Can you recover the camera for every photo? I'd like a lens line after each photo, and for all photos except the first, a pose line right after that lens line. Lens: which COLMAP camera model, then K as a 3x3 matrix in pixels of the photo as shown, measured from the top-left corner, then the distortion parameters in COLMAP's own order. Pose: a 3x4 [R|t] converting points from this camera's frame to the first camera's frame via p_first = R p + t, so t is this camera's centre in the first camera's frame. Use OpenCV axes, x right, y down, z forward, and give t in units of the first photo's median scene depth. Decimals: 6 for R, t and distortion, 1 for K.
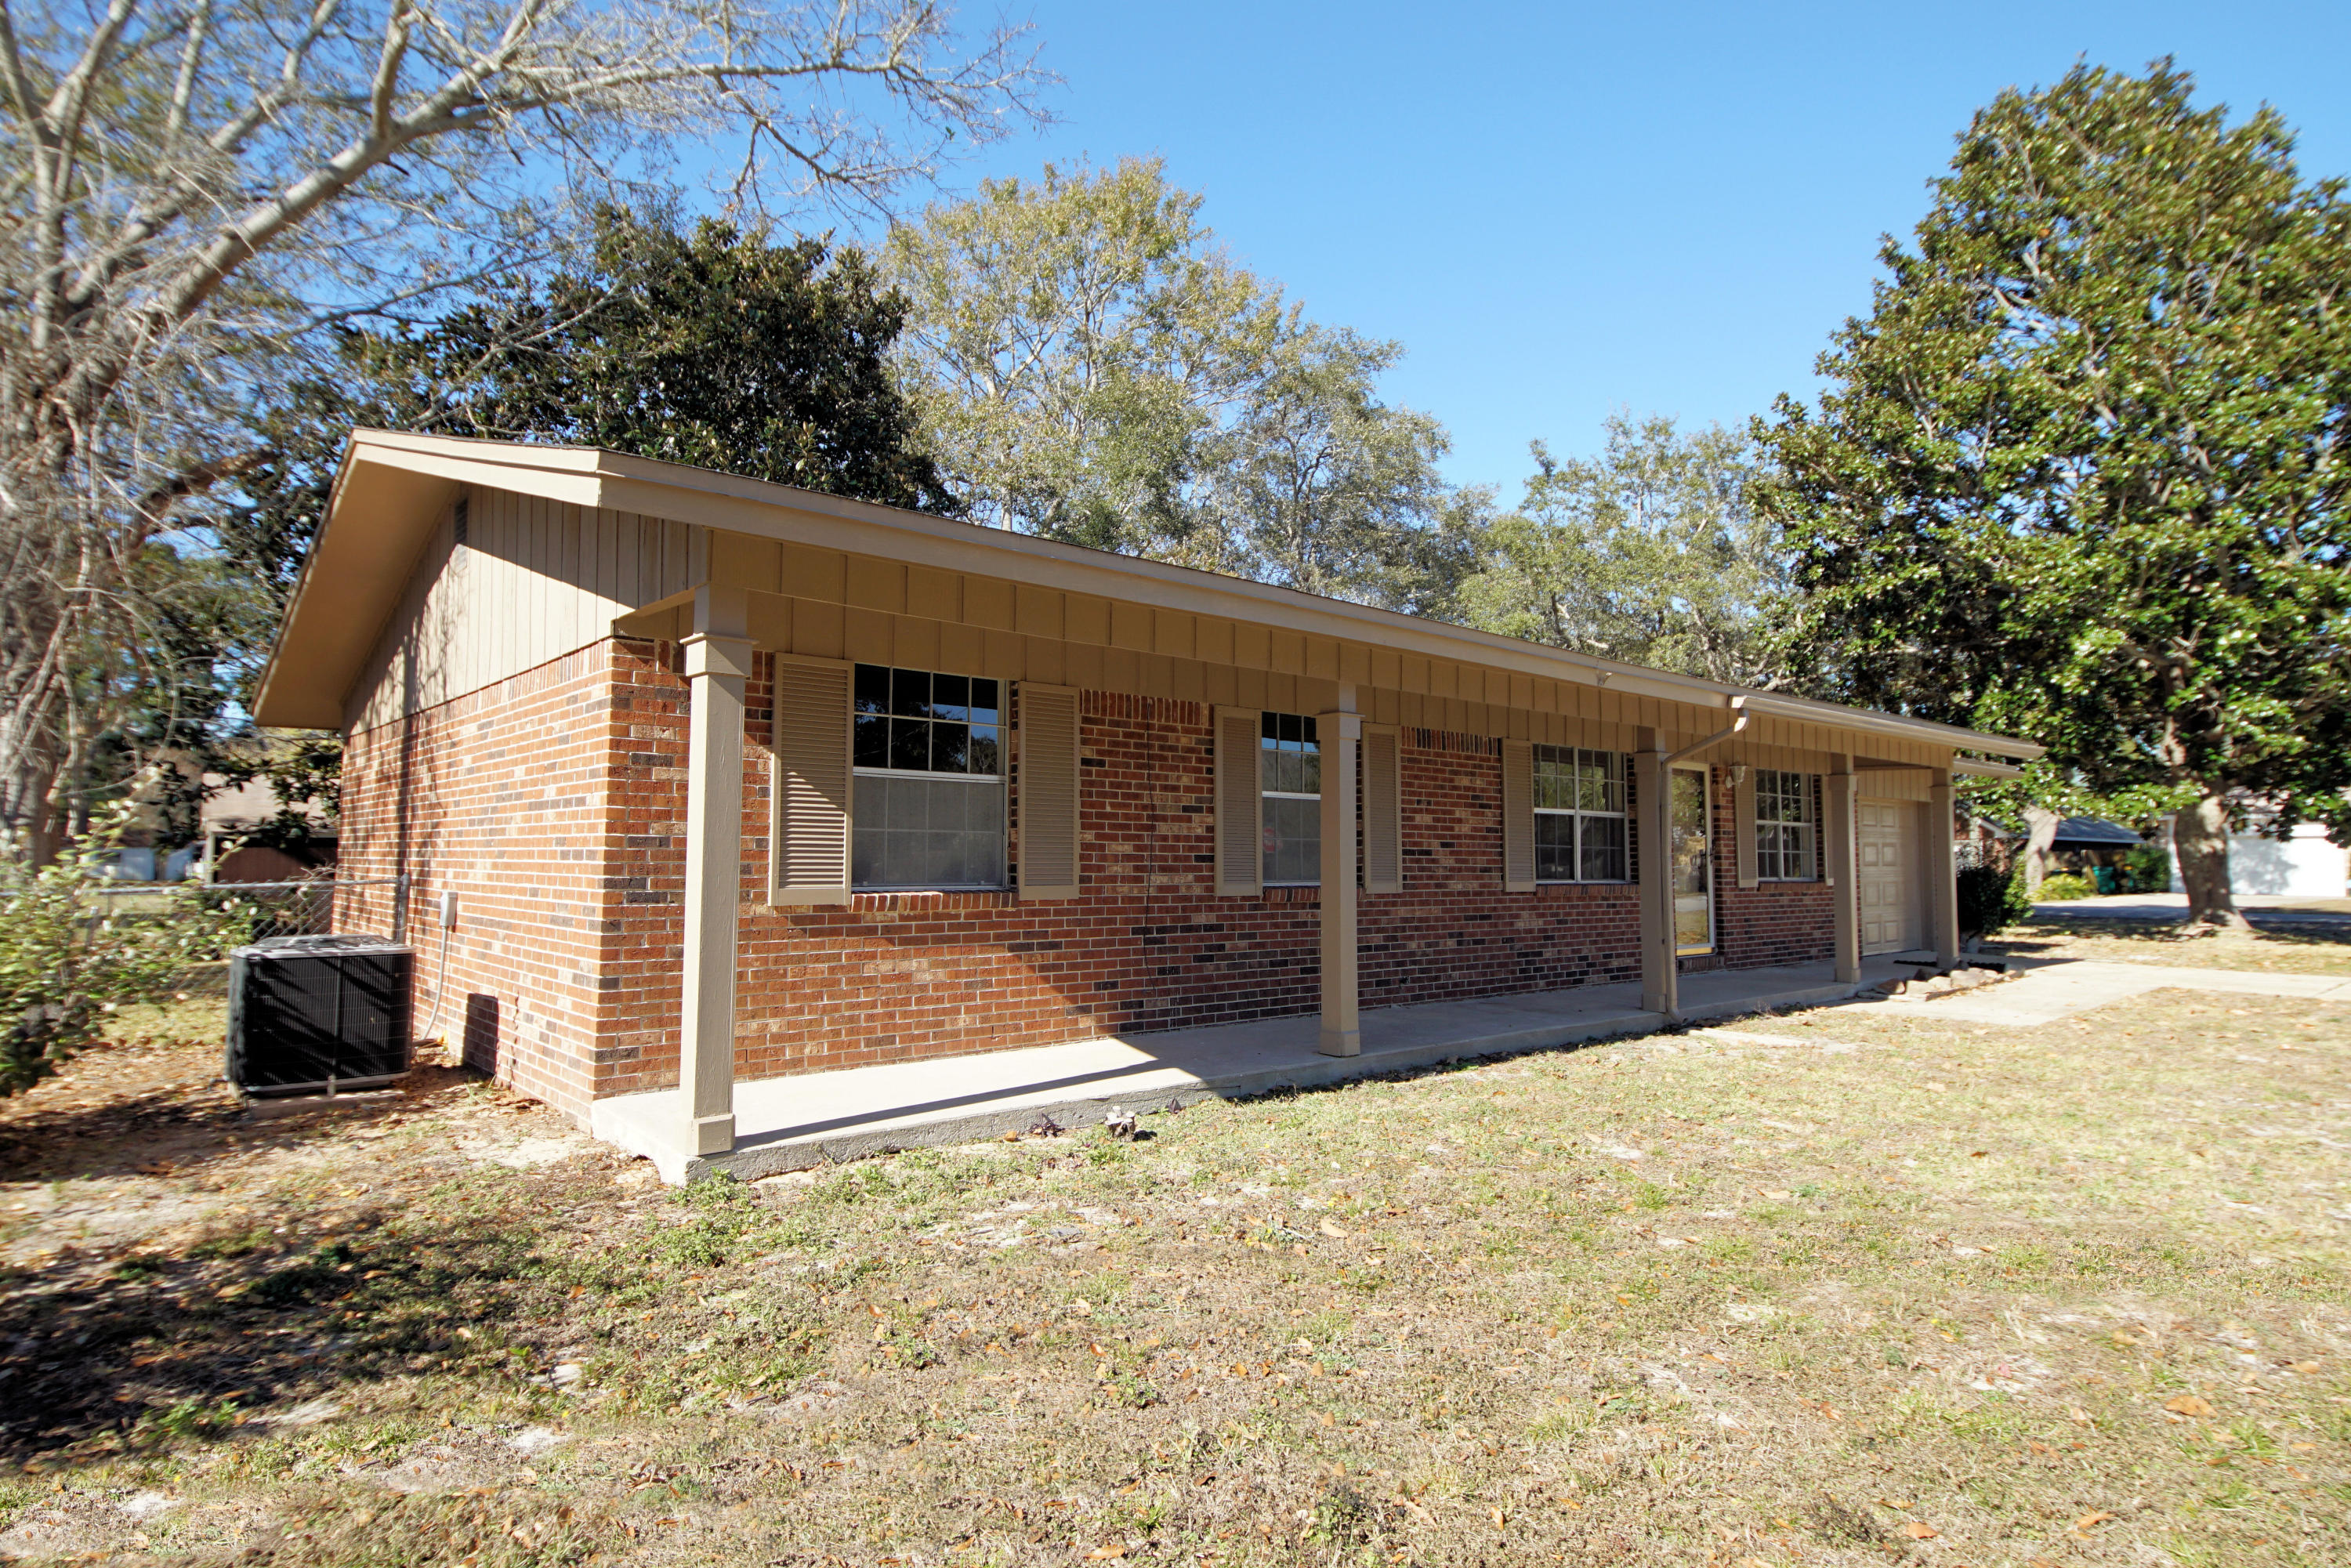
lens RADIAL K [[1255.7, 0, 1158.4], [0, 1255.7, 773.1], [0, 0, 1]] dist [0.040156, -0.033728]
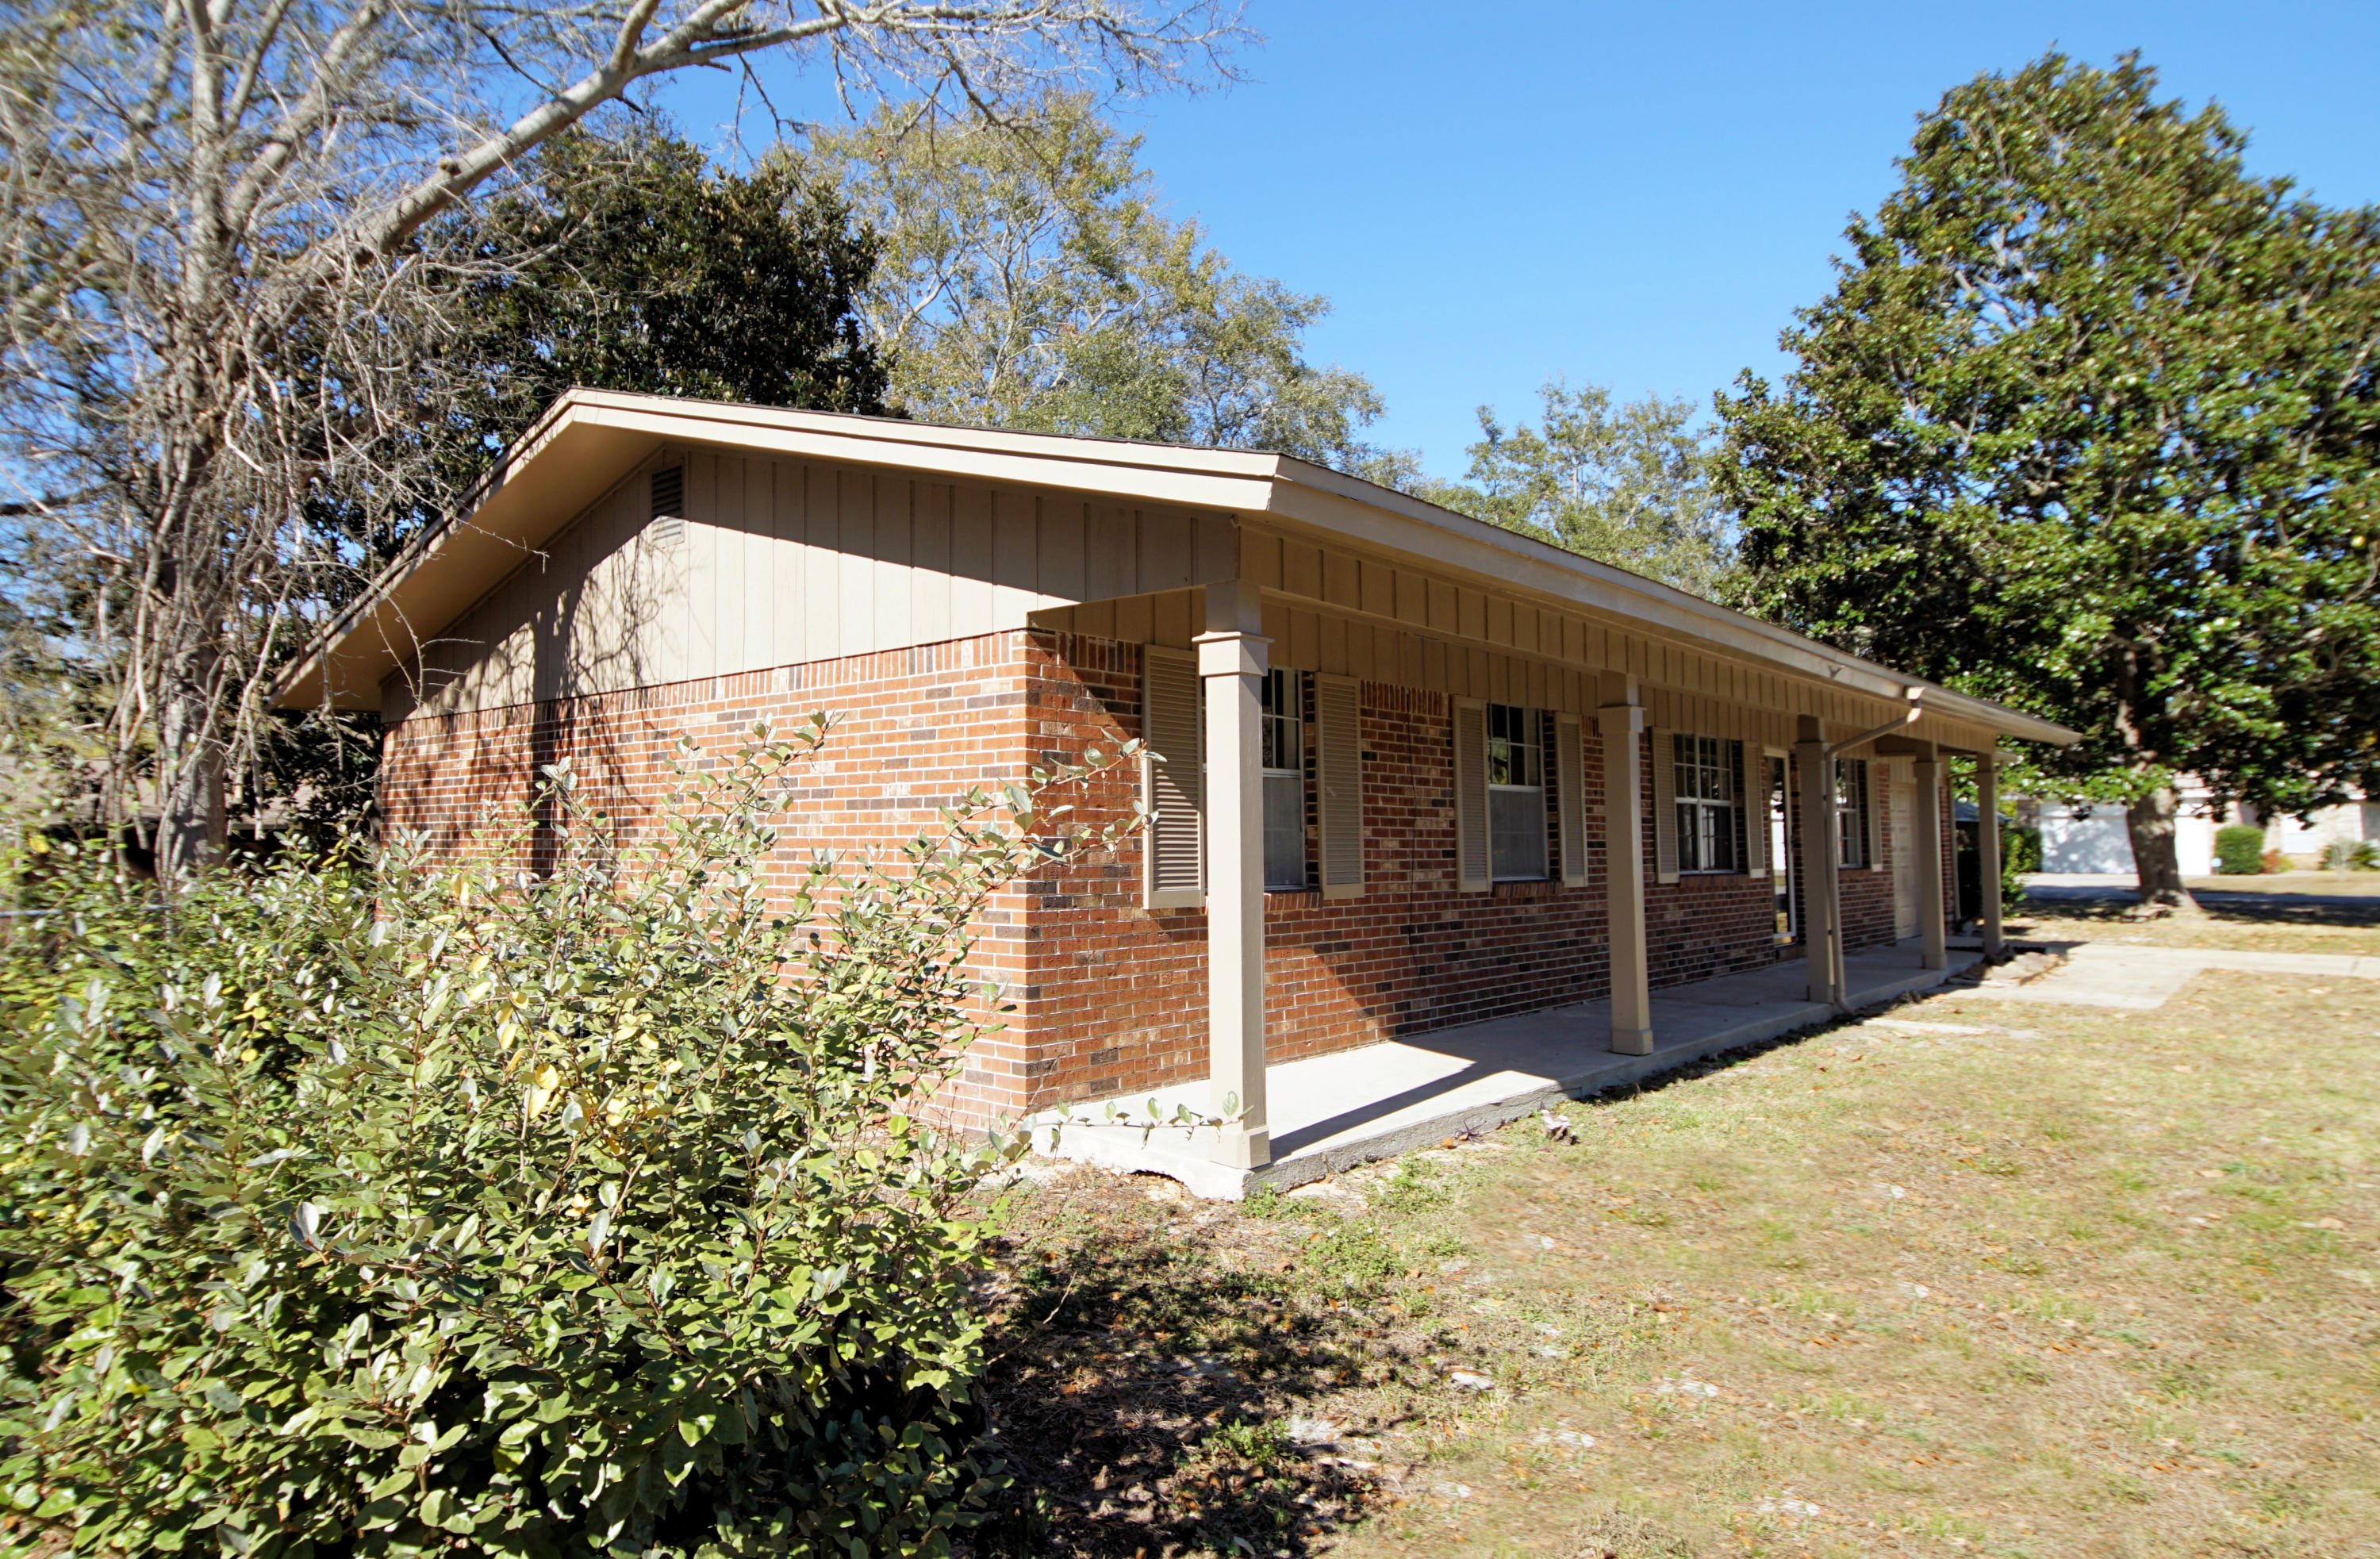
lens RADIAL K [[1377.1, 0, 1104.9], [0, 1377.1, 743.5], [0, 0, 1]] dist [0.048492, -0.040932]
pose [[0.993222, 0.000755, 0.116232, -0.248801], [-0.000249, 0.999990, -0.004365, -0.008715], [-0.116234, 0.004307, 0.993212, -0.020029]]
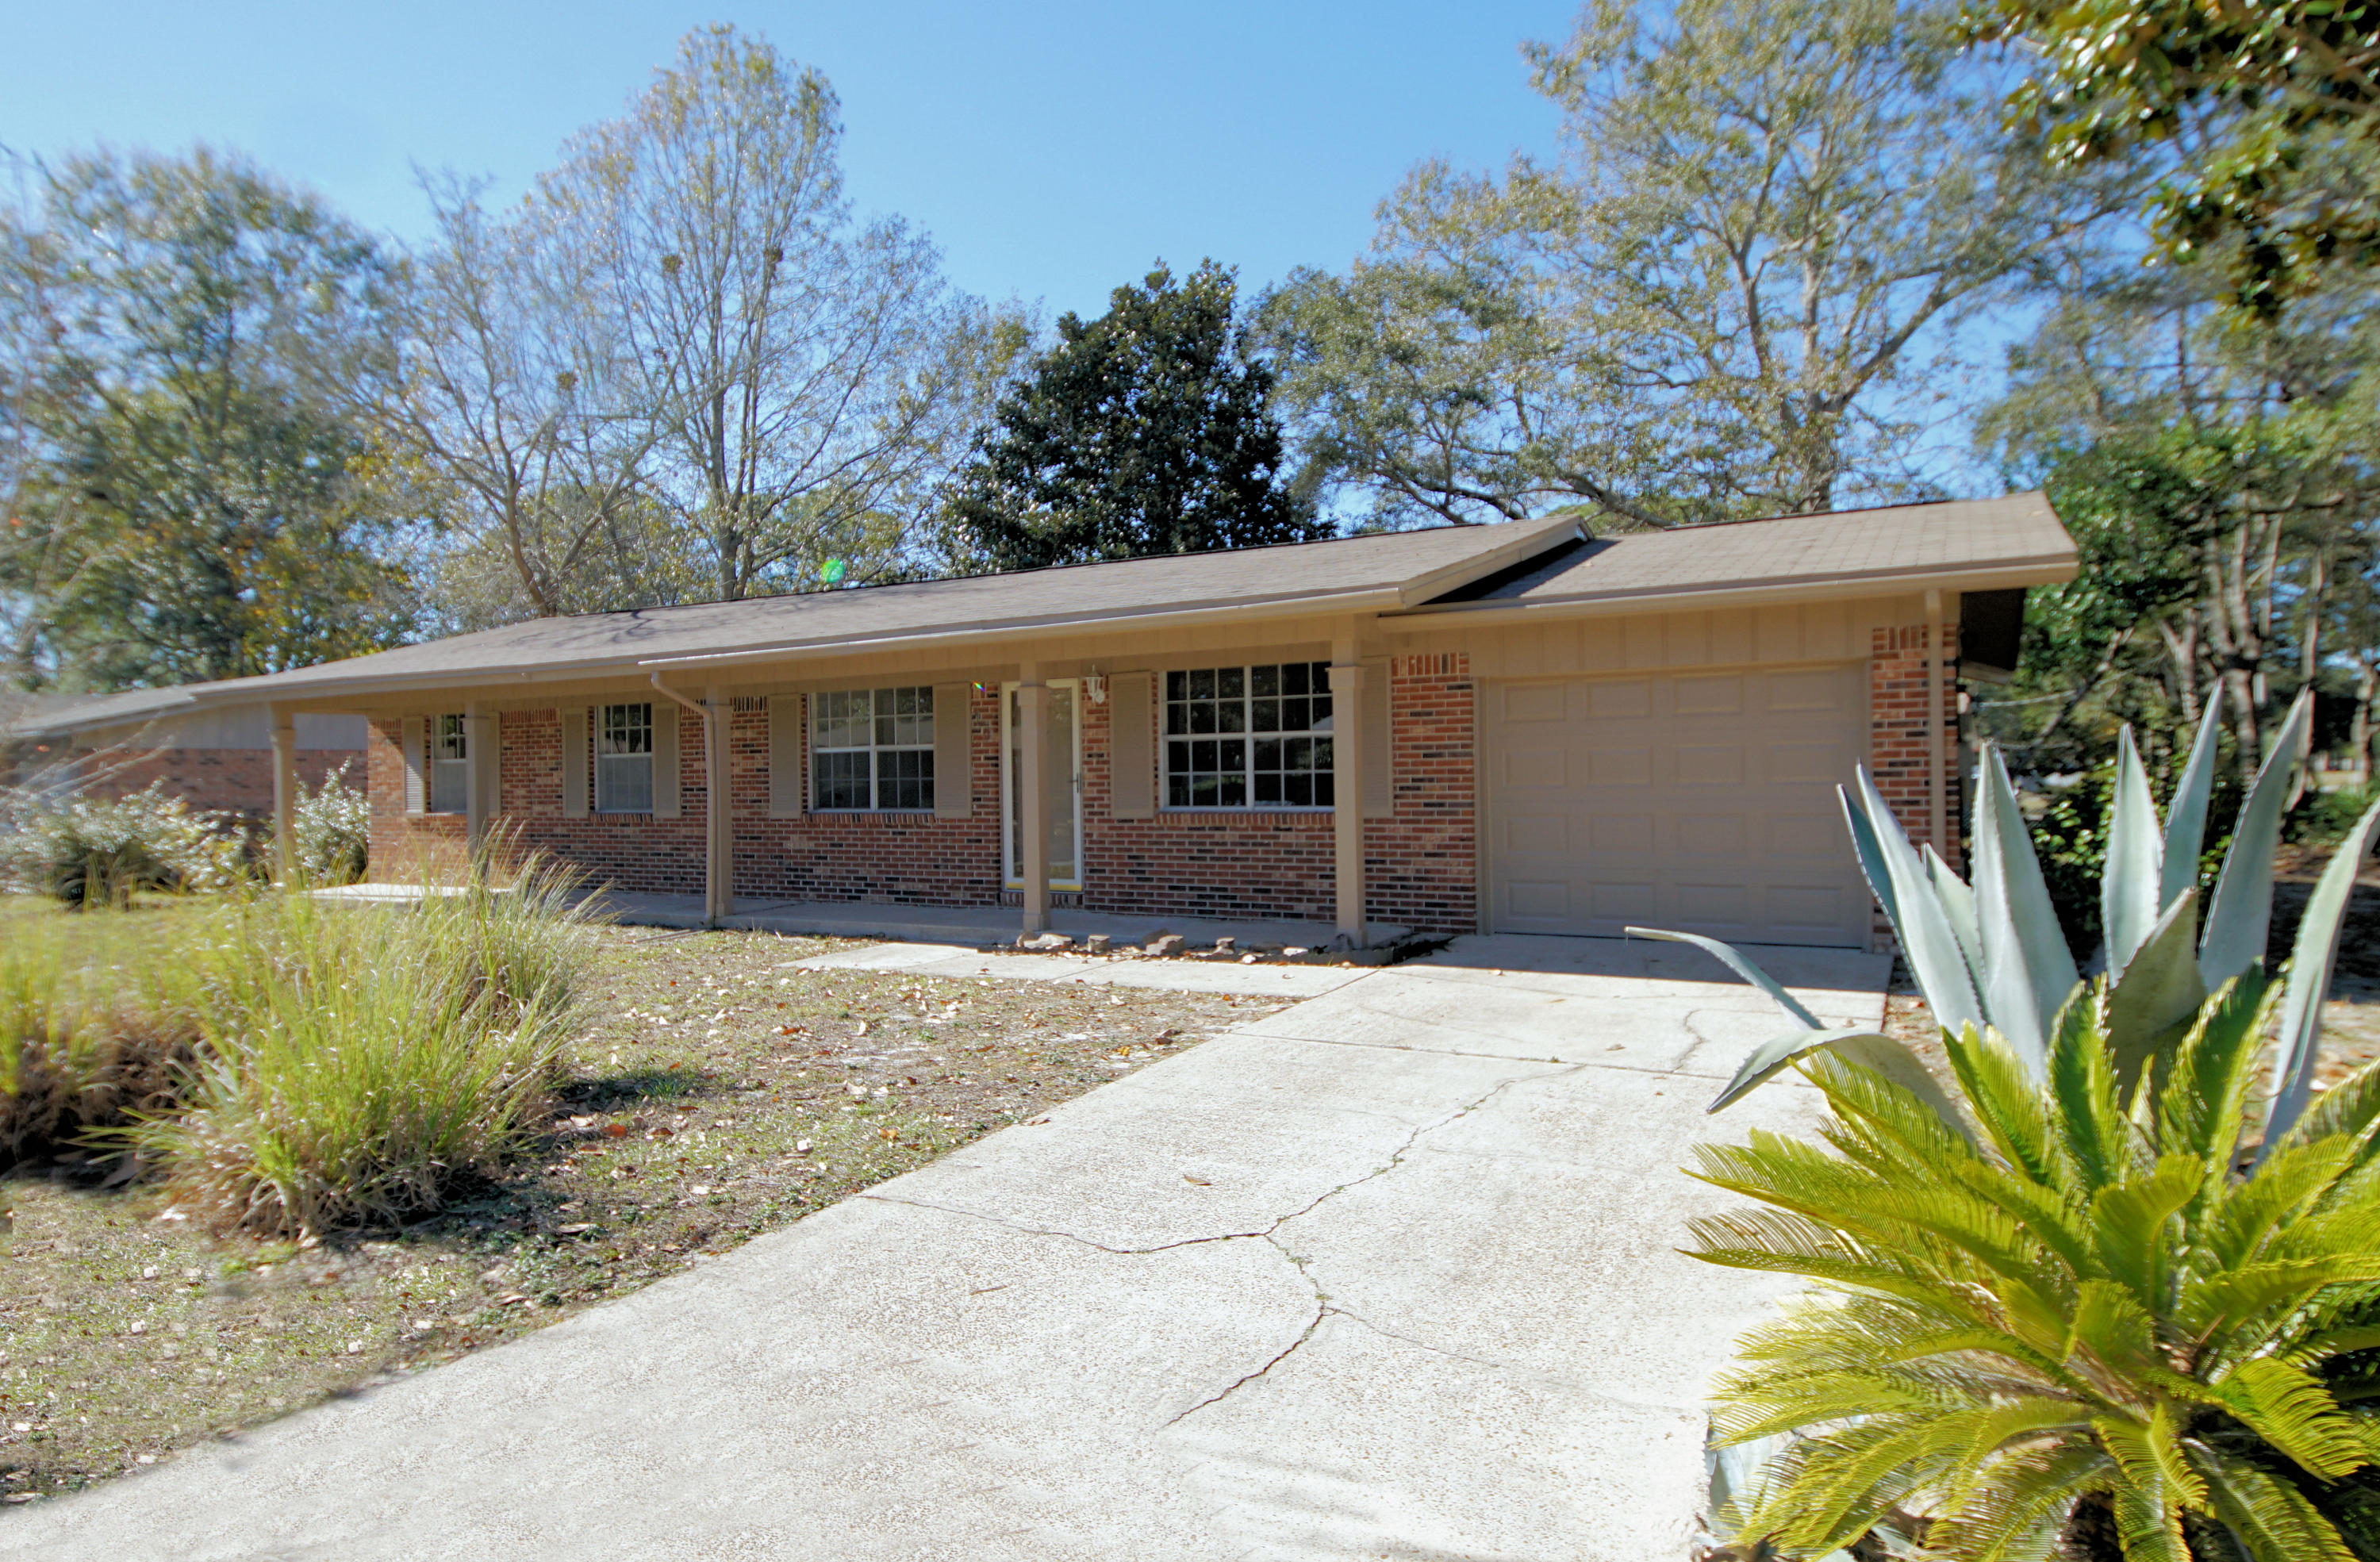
lens RADIAL K [[1377.0, 0, 1104.9], [0, 1377.0, 745.0], [0, 0, 1]] dist [0.048492, -0.040932]
pose [[0.307950, -0.041824, -0.950483, 1.510996], [0.077145, 0.996841, -0.018870, 0.065429], [0.948270, -0.067514, 0.310204, 0.798402]]
